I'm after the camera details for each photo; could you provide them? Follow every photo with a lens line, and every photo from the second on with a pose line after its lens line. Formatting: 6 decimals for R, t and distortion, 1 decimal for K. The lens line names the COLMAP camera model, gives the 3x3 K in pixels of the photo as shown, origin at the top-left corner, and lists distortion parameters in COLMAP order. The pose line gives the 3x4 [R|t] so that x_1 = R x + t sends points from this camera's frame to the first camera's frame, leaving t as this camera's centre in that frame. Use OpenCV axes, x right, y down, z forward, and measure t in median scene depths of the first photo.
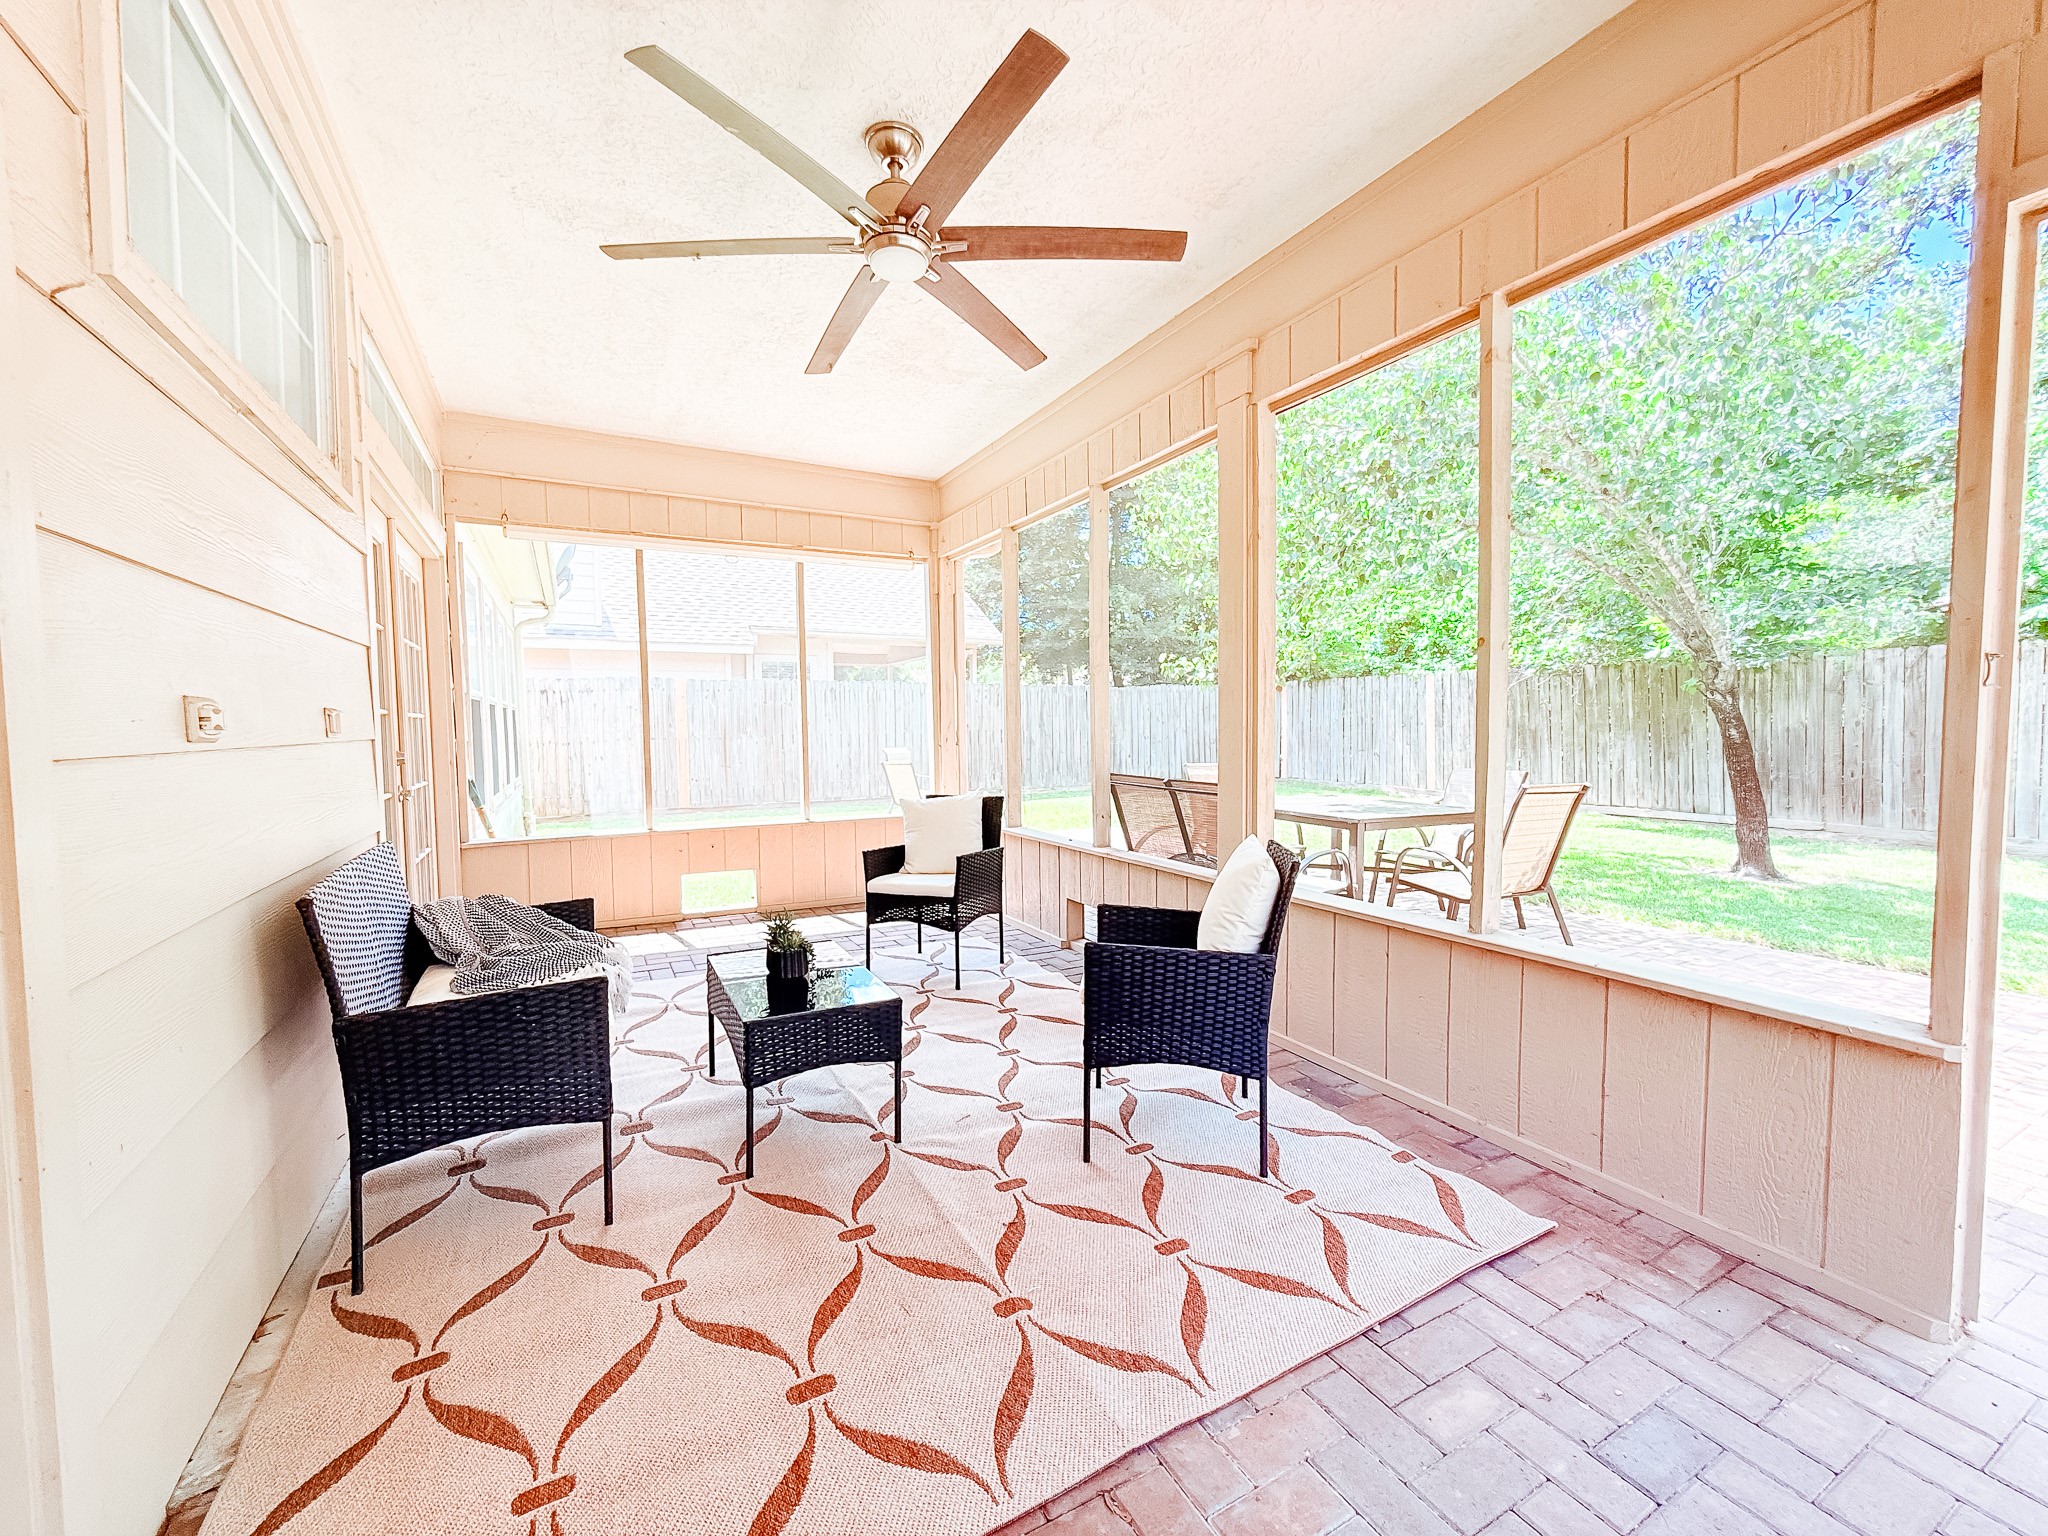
lens RADIAL K [[815.3, 0, 1020.7], [0, 815.3, 764.2], [0, 0, 1]] dist [-0.002138, 0.000105]
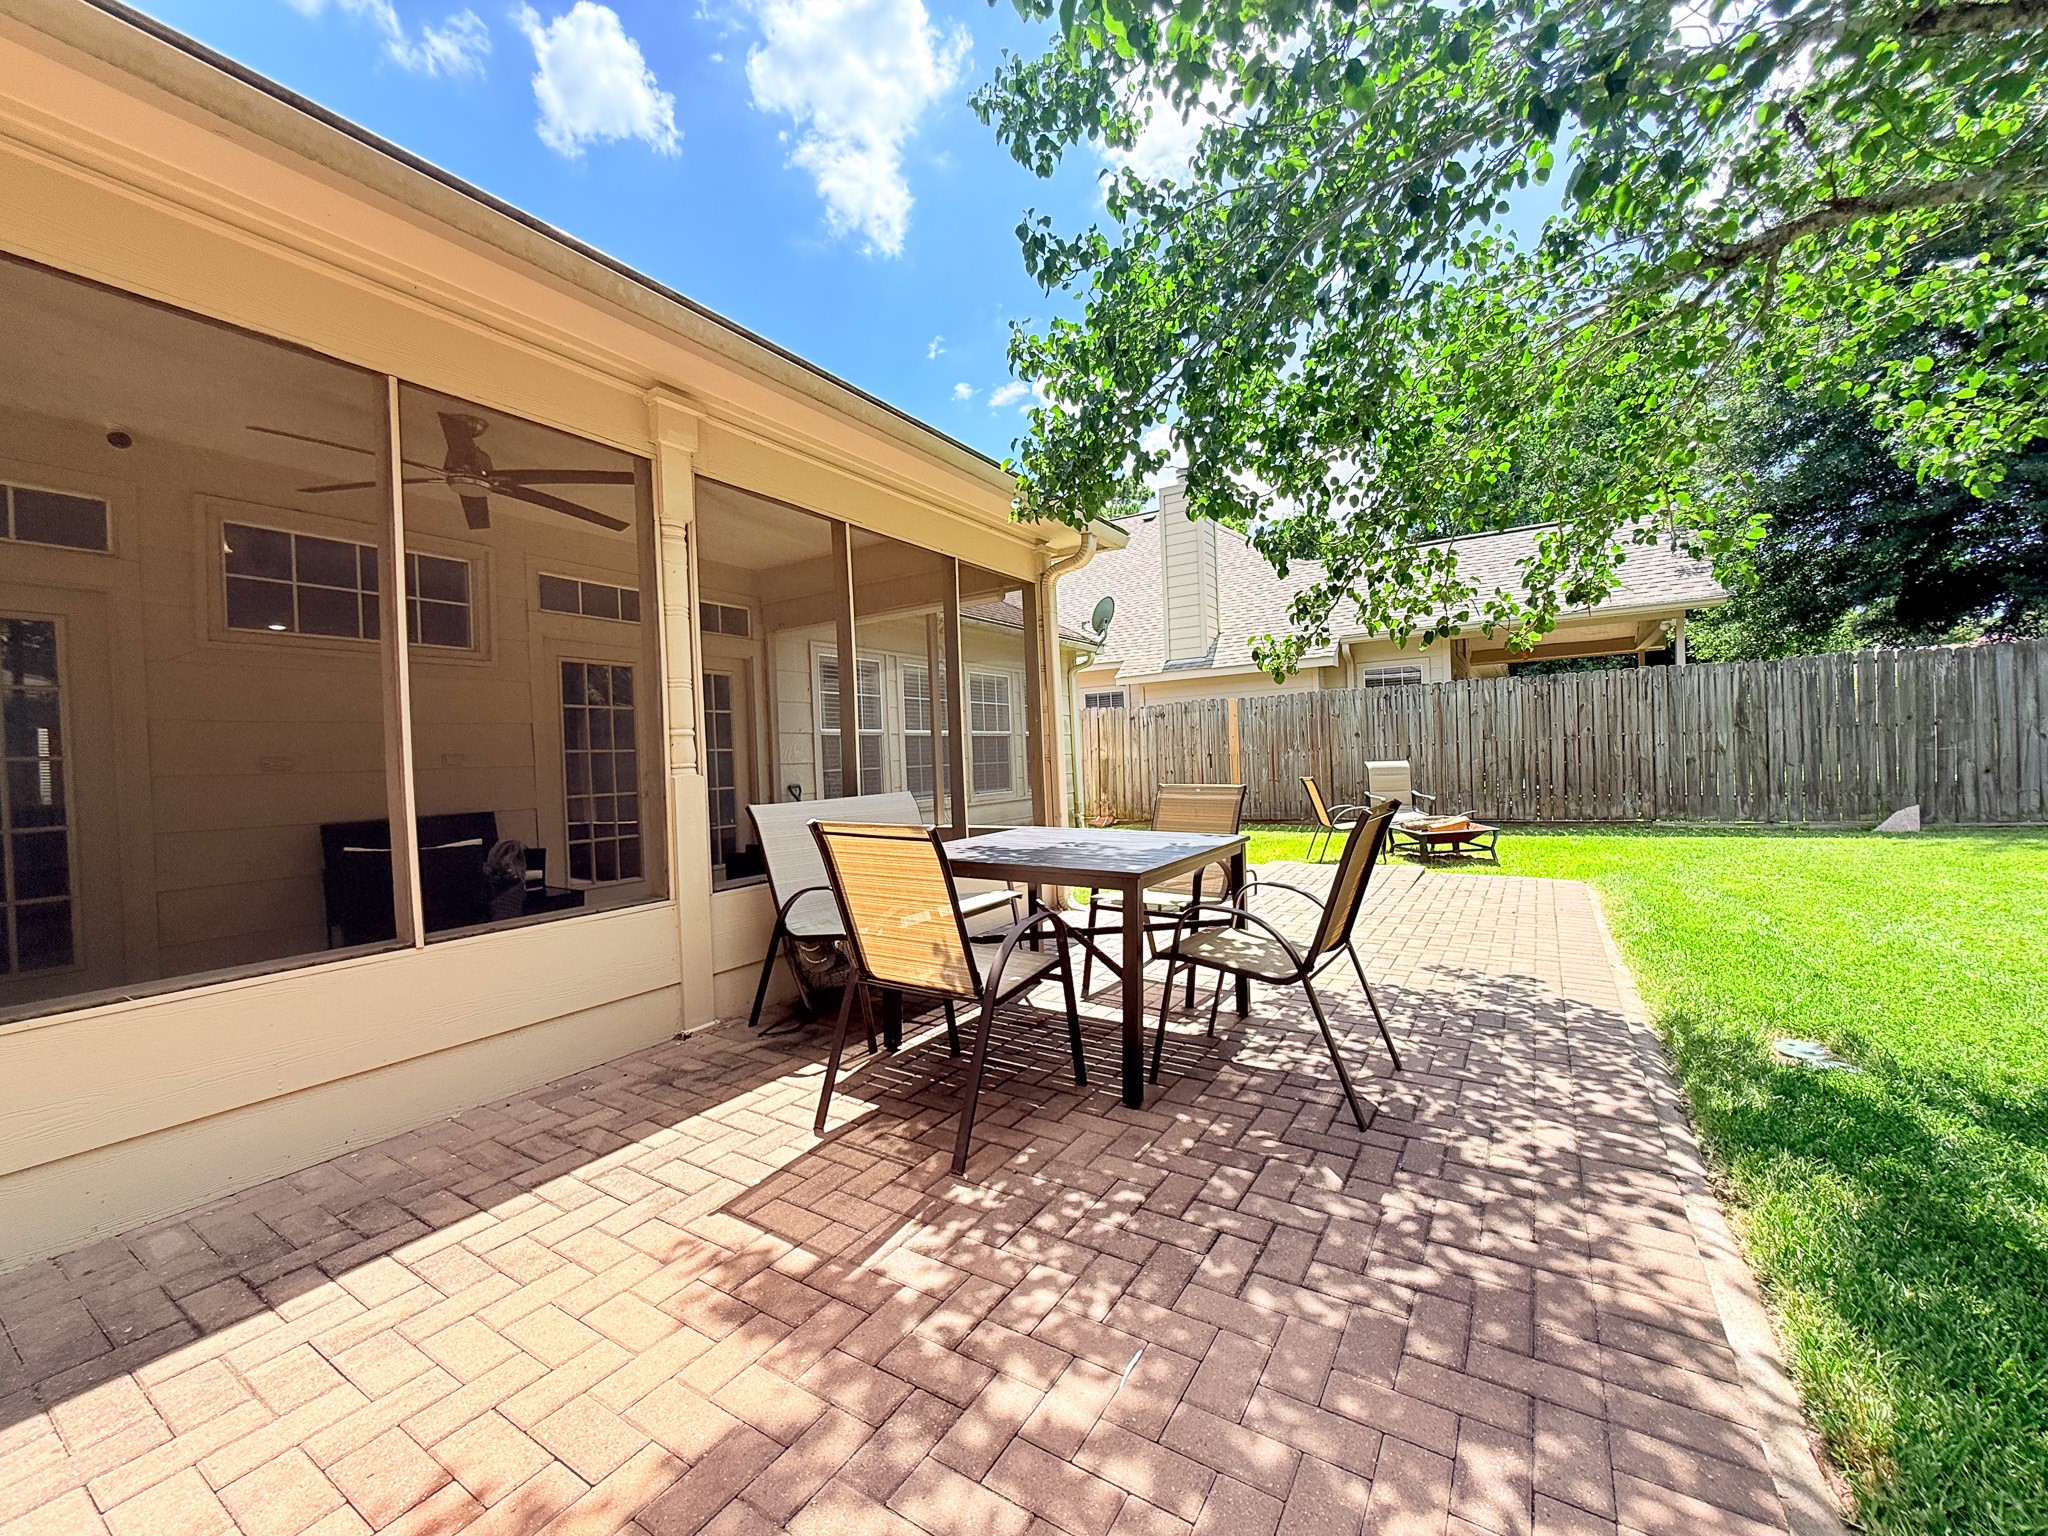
lens RADIAL K [[815.3, 0, 1023.3], [0, 815.3, 765.3], [0, 0, 1]] dist [-0.002138, 0.000105]
pose [[0.492333, -0.002044, -0.870405, 1.670330], [-0.009428, 0.999926, -0.007681, -0.028137], [0.870356, 0.011988, 0.492277, 1.030054]]
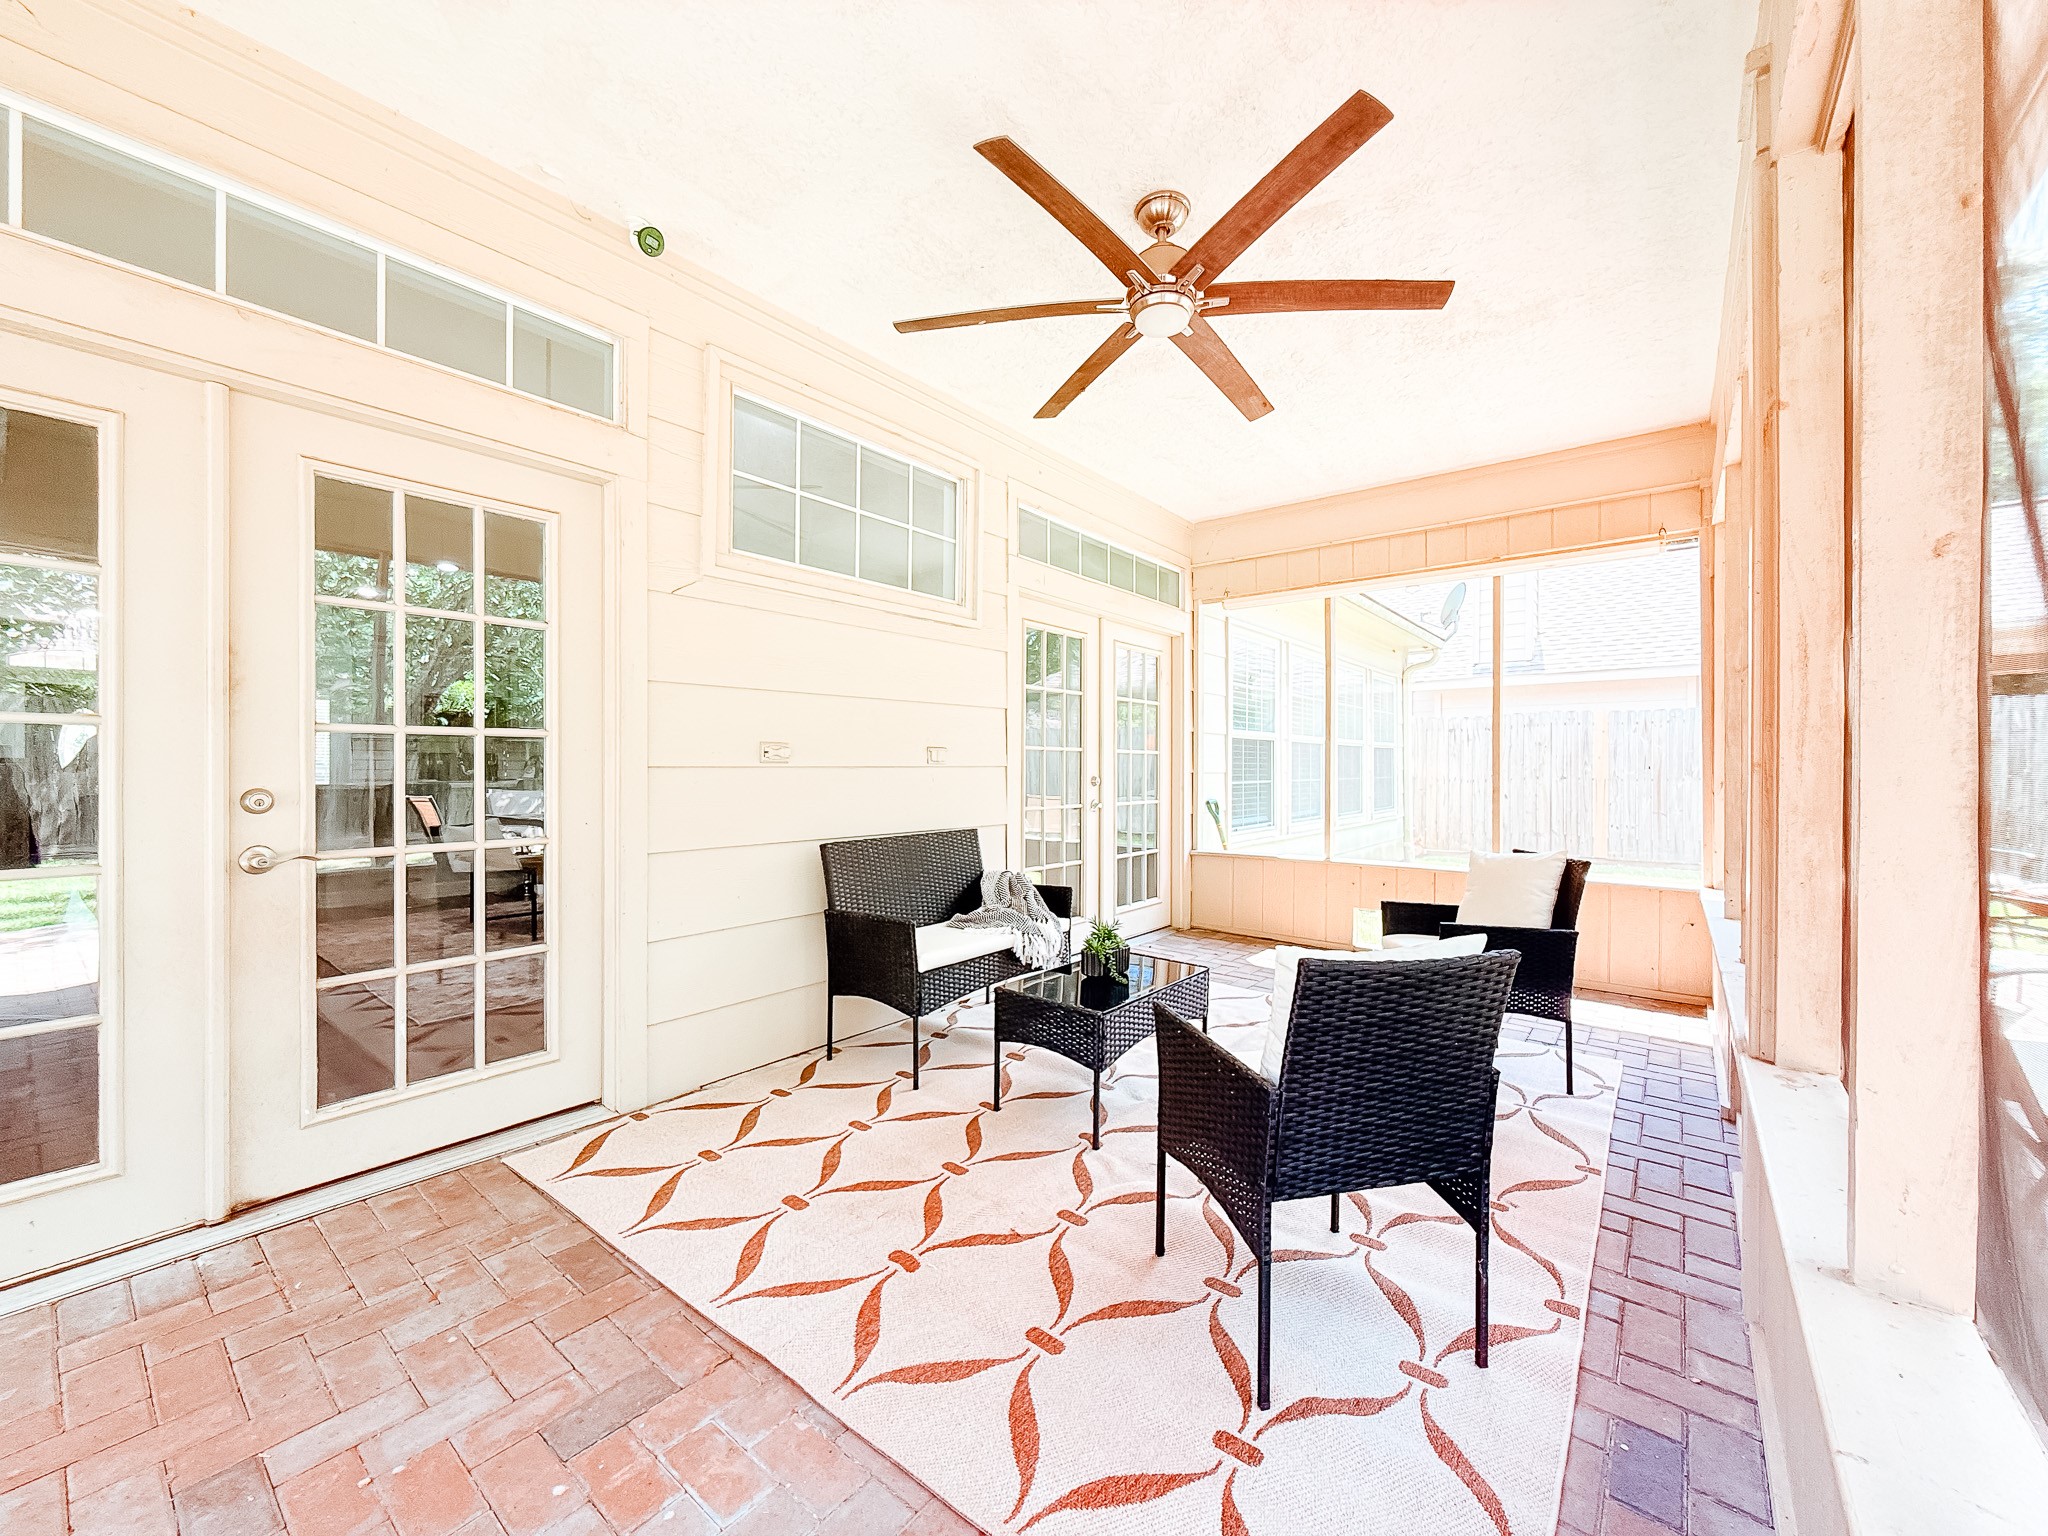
lens RADIAL K [[815.3, 0, 1029.9], [0, 815.3, 764.9], [0, 0, 1]] dist [-0.002138, 0.000105]
pose [[0.393374, 0.009271, -0.919332, 0.659798], [-0.052464, 0.998546, -0.012379, -0.014984], [0.917881, 0.053101, 0.393288, 0.402298]]
